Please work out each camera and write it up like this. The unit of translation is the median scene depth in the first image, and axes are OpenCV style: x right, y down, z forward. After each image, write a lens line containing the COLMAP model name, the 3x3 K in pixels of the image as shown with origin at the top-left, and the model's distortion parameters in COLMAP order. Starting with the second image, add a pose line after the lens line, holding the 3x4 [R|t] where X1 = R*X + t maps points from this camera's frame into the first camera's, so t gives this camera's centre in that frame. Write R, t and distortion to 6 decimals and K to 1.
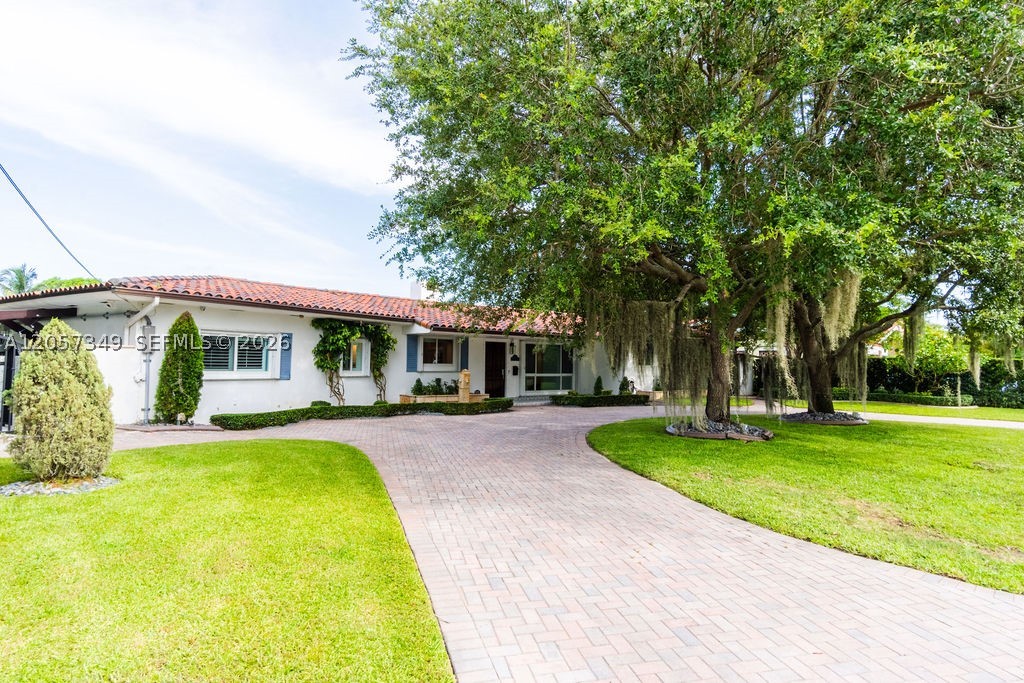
lens RADIAL K [[561.0, 0, 512.0], [0, 561.0, 341.5], [0, 0, 1]] dist [0.000412, 0.000249]
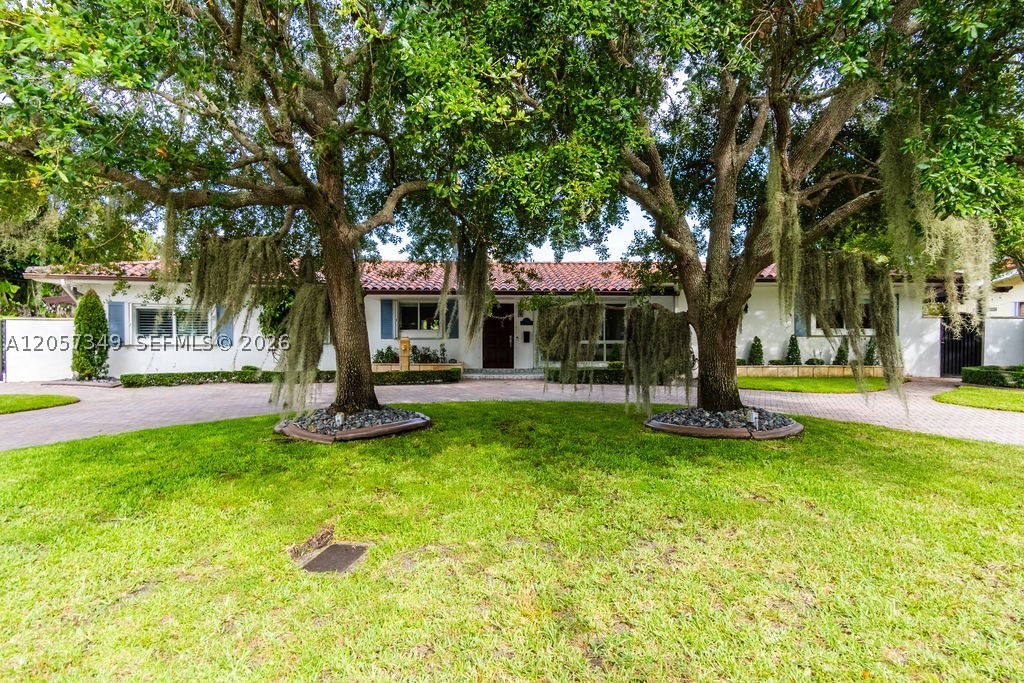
lens RADIAL K [[561.0, 0, 512.0], [0, 561.0, 341.5], [0, 0, 1]] dist [0.000412, 0.000249]
pose [[0.785801, -0.006748, -0.618443, 0.612783], [0.036893, 0.998671, 0.035980, 0.033782], [0.617379, -0.051089, 0.785005, 0.403286]]
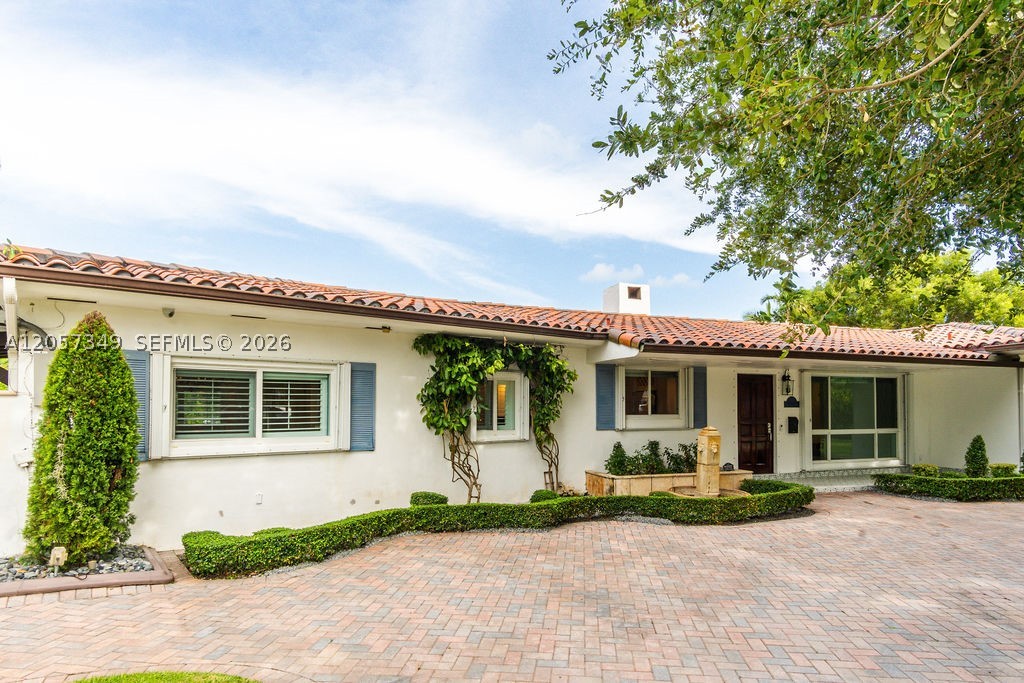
lens RADIAL K [[566.9, 0, 516.2], [0, 566.9, 394.7], [0, 0, 1]] dist [0.000619, 0.000174]
pose [[0.941140, -0.020745, -0.337381, -0.075146], [0.025898, 0.999606, 0.010779, 0.010831], [0.337024, -0.018882, 0.941307, 0.462685]]
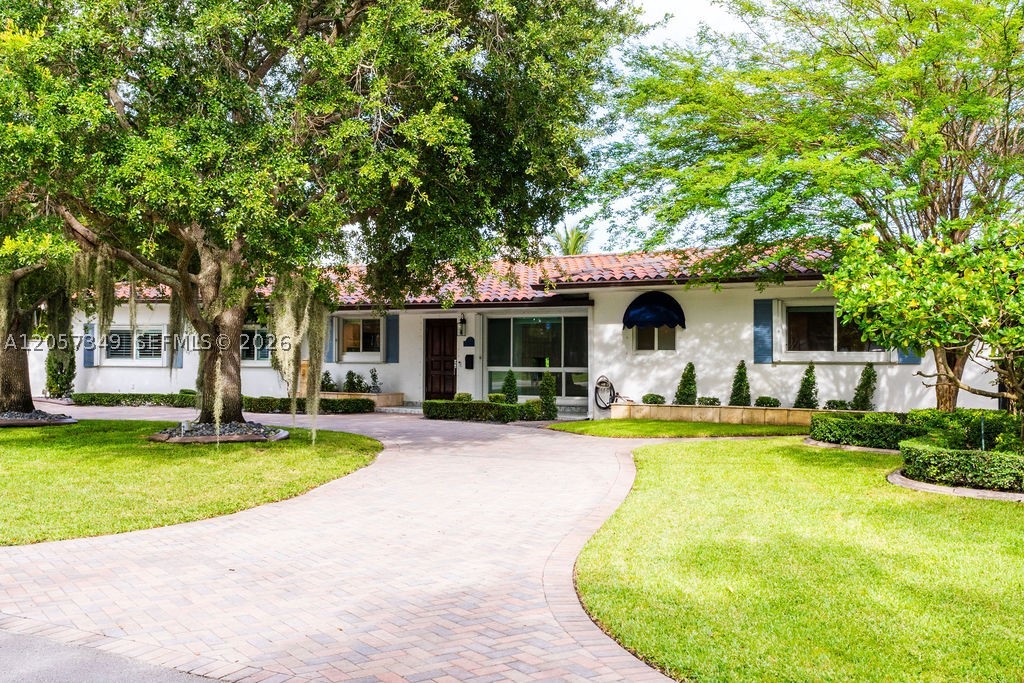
lens RADIAL K [[1071.5, 0, 512.0], [0, 1071.5, 341.5], [0, 0, 1]] dist [-0.014304, -0.005081]
pose [[0.332127, -0.027768, -0.942826, 1.417561], [0.037166, 0.999176, -0.016335, 0.061273], [0.942502, -0.029616, 0.332885, 0.780586]]
